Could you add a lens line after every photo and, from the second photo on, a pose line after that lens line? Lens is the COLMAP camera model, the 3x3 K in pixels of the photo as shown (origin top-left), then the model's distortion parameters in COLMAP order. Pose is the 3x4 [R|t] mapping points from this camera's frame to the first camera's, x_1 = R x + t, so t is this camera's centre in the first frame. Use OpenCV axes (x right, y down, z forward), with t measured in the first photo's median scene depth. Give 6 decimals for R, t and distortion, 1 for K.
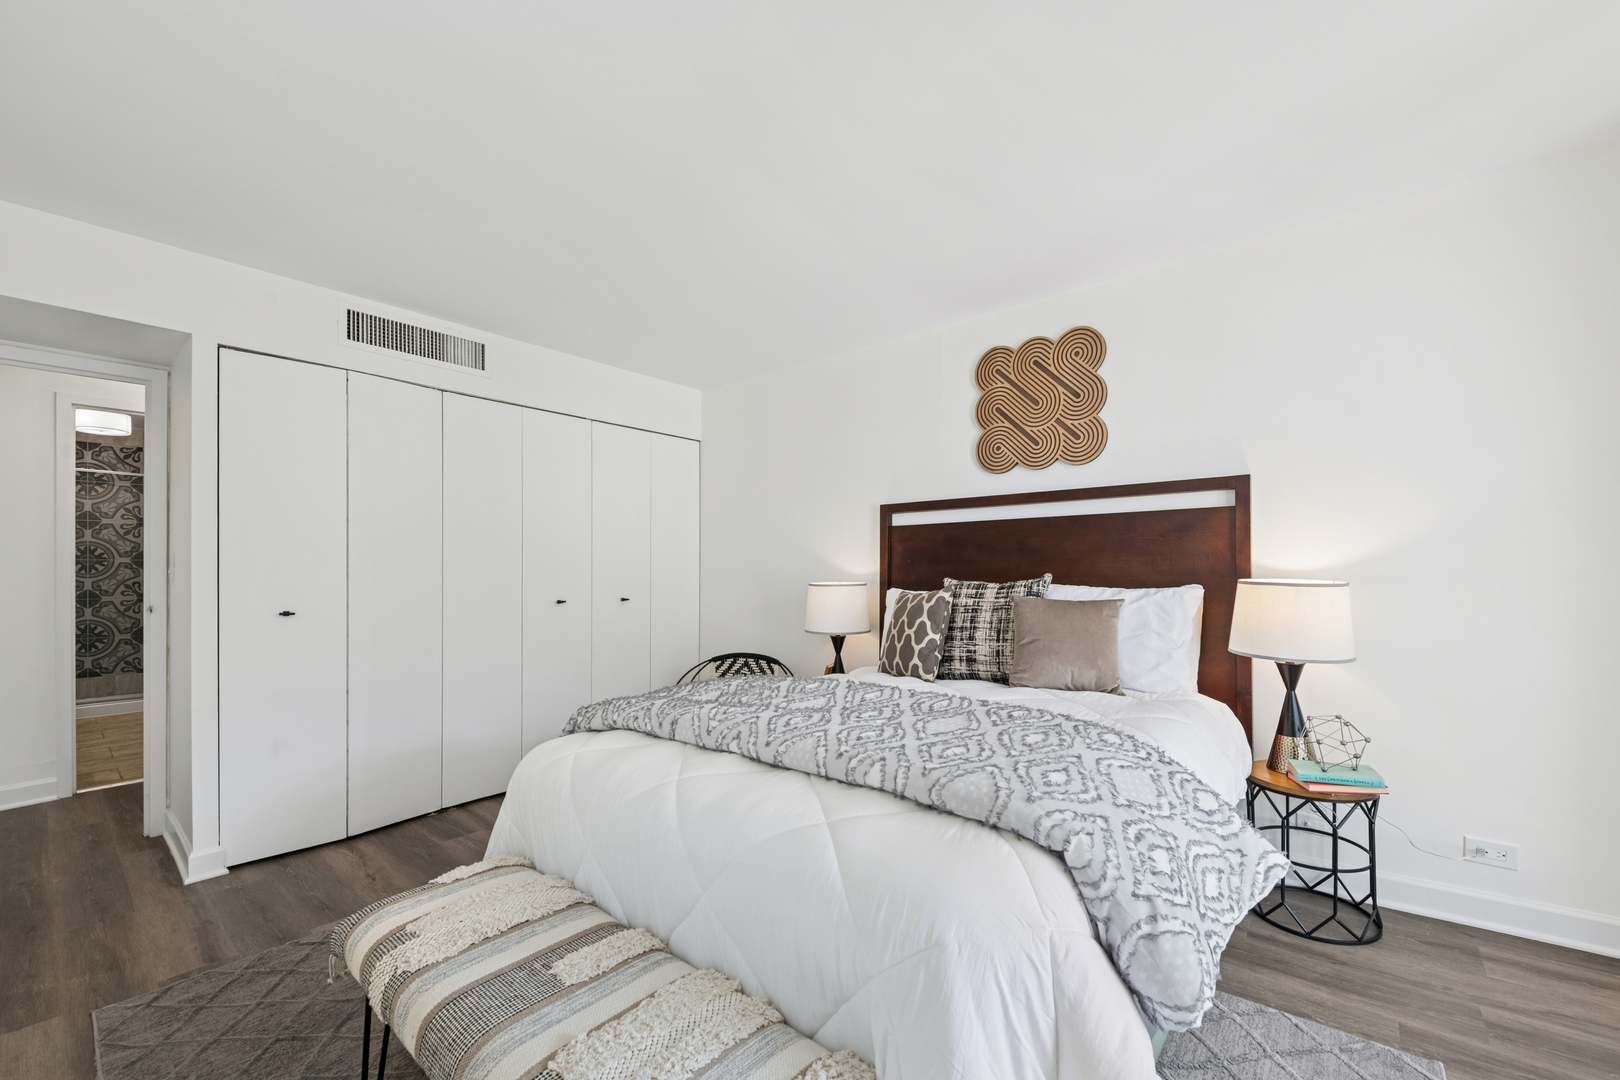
lens RADIAL K [[655.3, 0, 809.0], [0, 655.3, 571.0], [0, 0, 1]] dist [-0.000064, -0.000007]
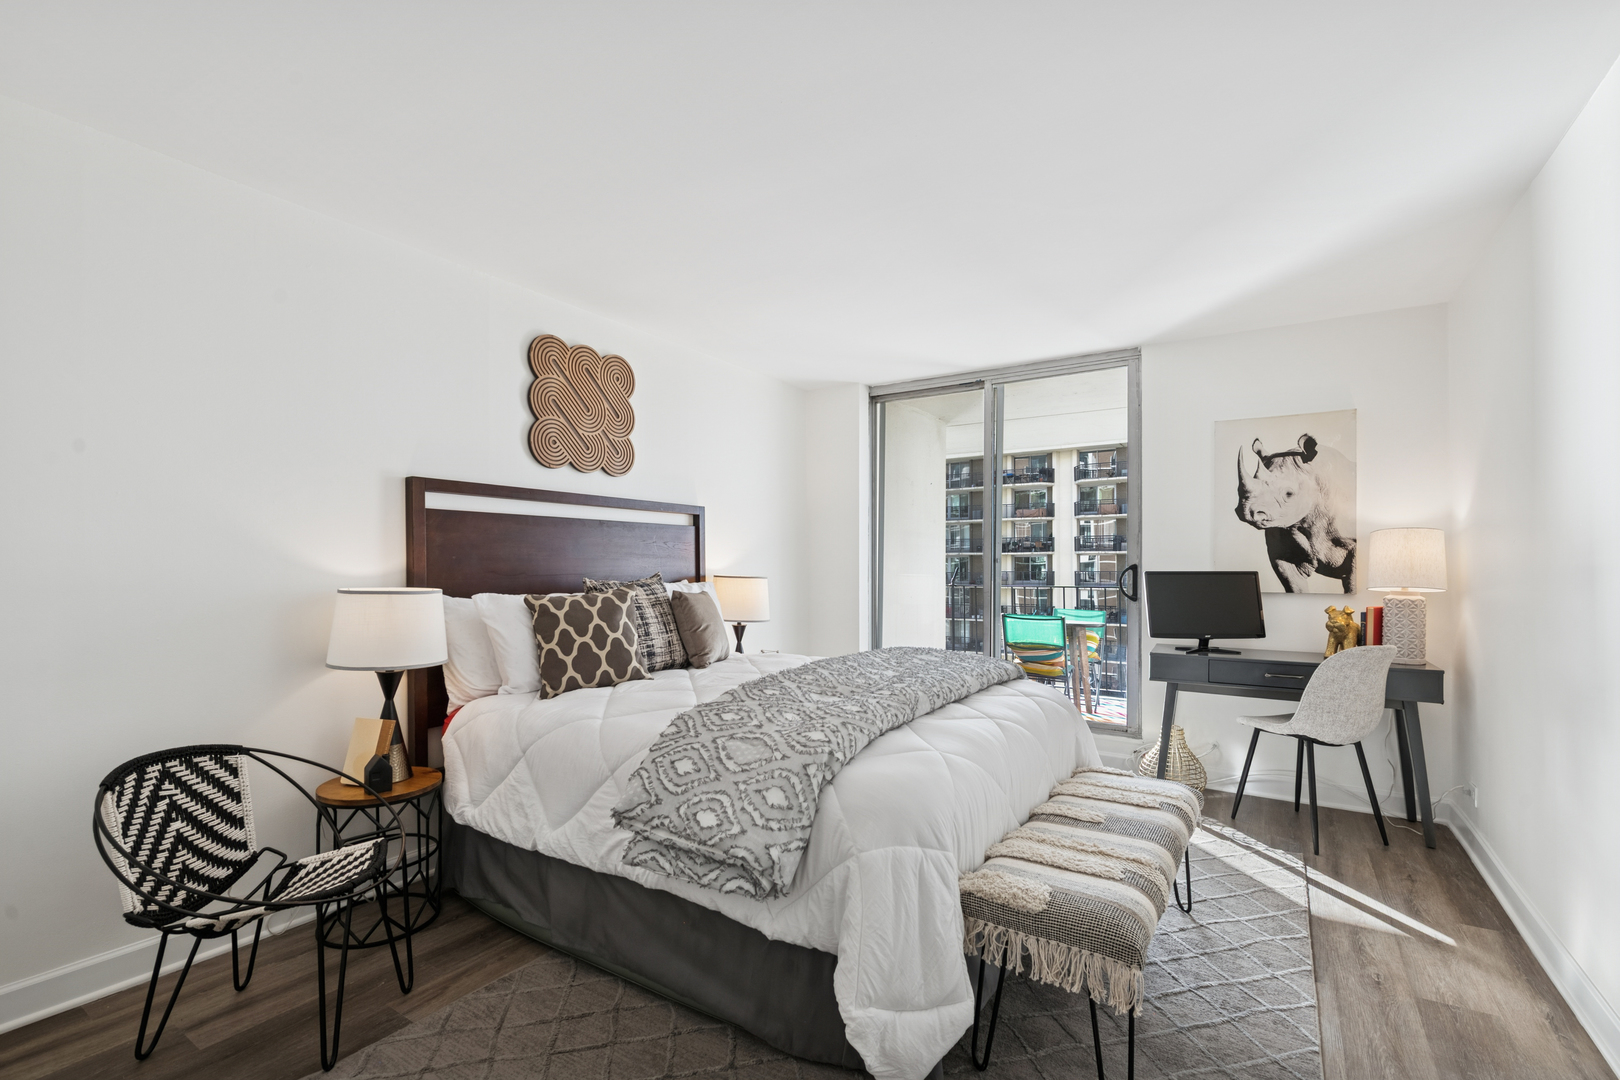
lens RADIAL K [[723.3, 0, 816.1], [0, 723.3, 574.0], [0, 0, 1]] dist [0.000755, 0.000170]
pose [[-0.134183, -0.005470, 0.990941, -0.817766], [0.002638, 0.999979, 0.005877, 0.000035], [-0.990953, 0.003403, -0.134166, 0.770415]]
